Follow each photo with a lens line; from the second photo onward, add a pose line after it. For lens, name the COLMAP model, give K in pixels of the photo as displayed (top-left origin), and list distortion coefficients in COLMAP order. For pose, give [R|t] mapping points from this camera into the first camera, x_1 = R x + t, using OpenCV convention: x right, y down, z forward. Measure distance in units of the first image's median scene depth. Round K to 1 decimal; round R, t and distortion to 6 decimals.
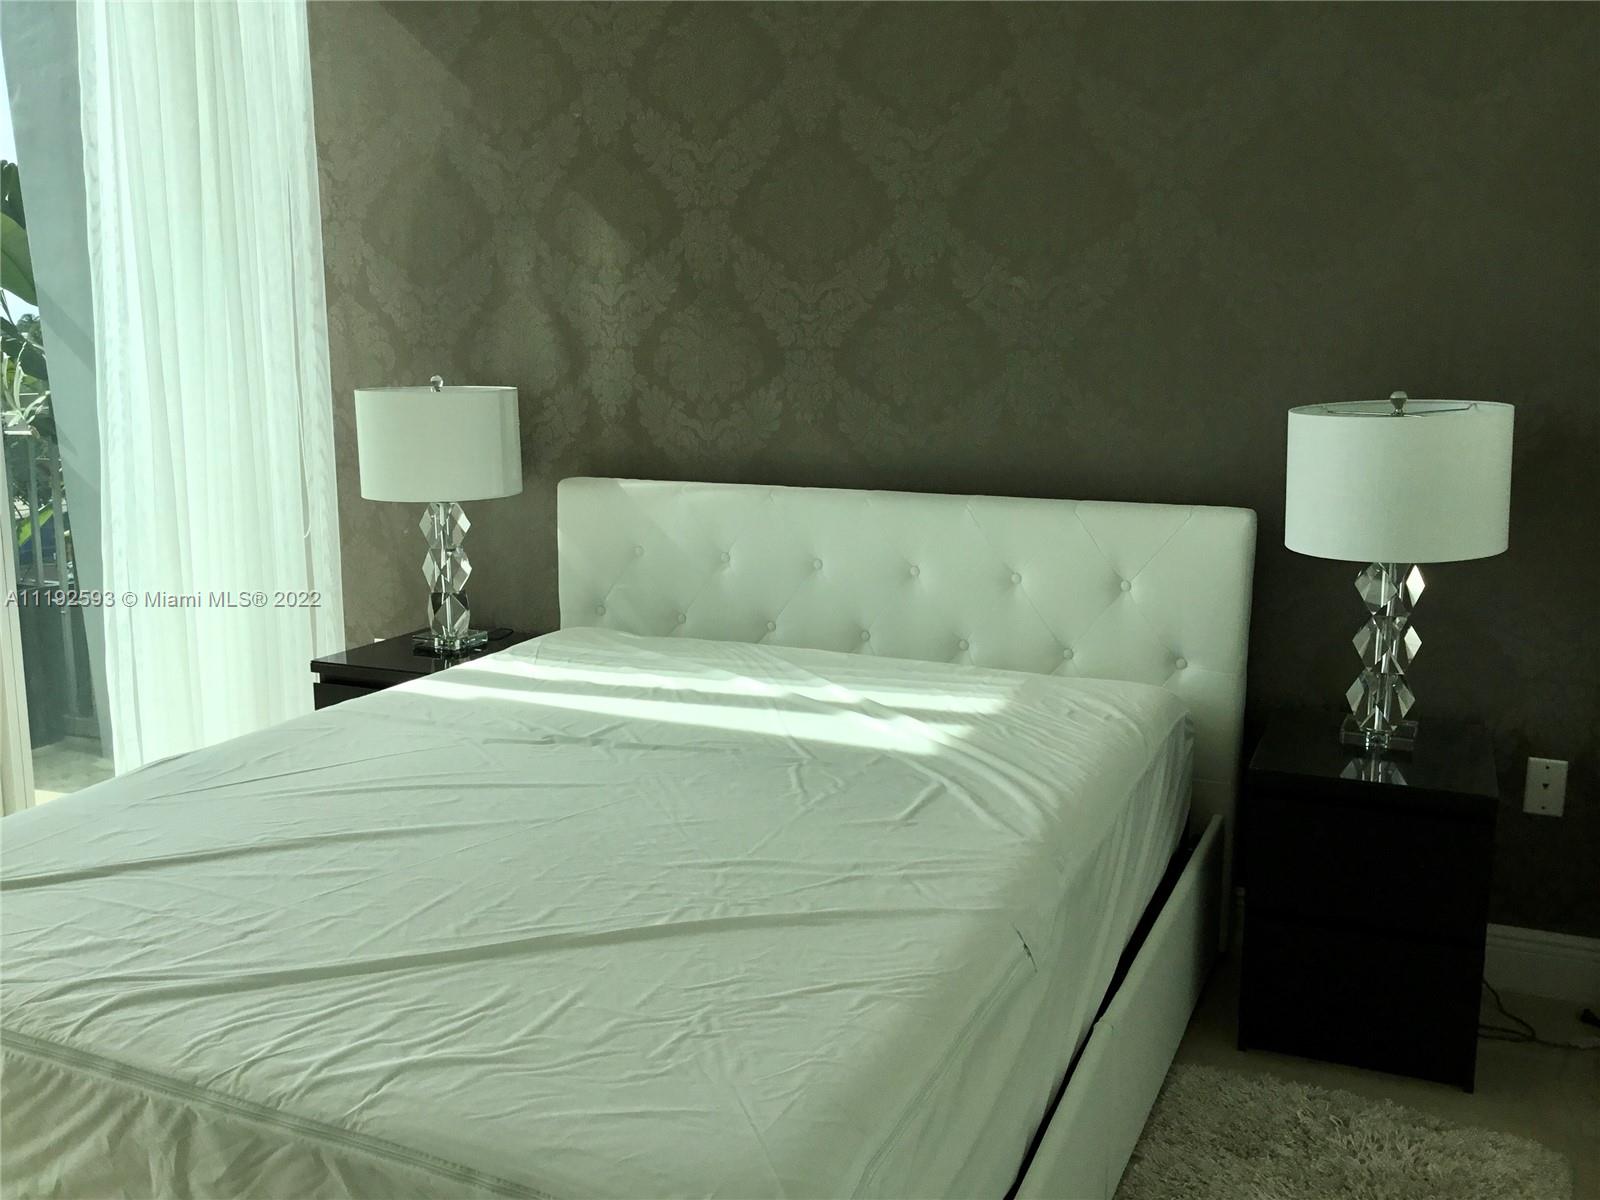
lens RADIAL K [[1479.8, 0, 800.0], [0, 1479.8, 600.0], [0, 0, 1]] dist [0.003105, 0.000940]
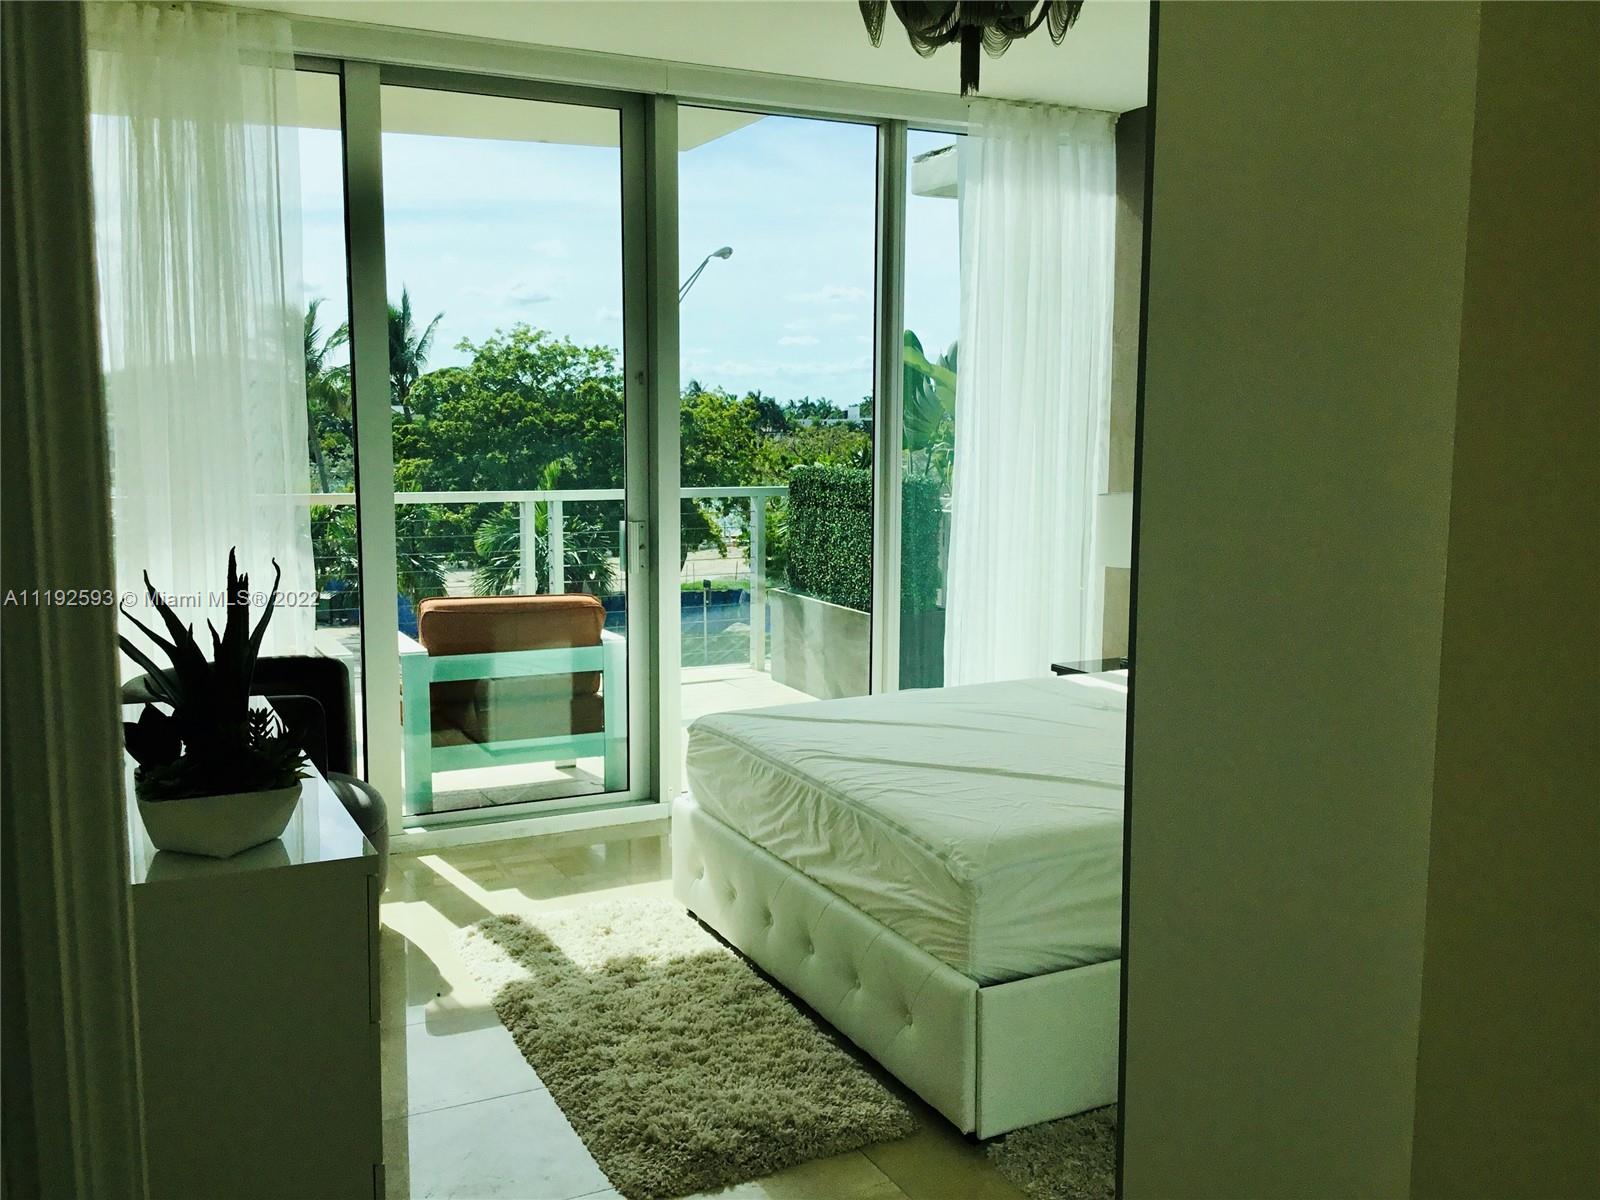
lens RADIAL K [[1479.8, 0, 800.0], [0, 1479.8, 600.0], [0, 0, 1]] dist [0.003105, 0.000940]
pose [[0.774305, 0.086559, -0.626865, 1.045090], [-0.121158, 0.992553, -0.012601, 0.060419], [0.621106, 0.085707, 0.779026, -0.935017]]
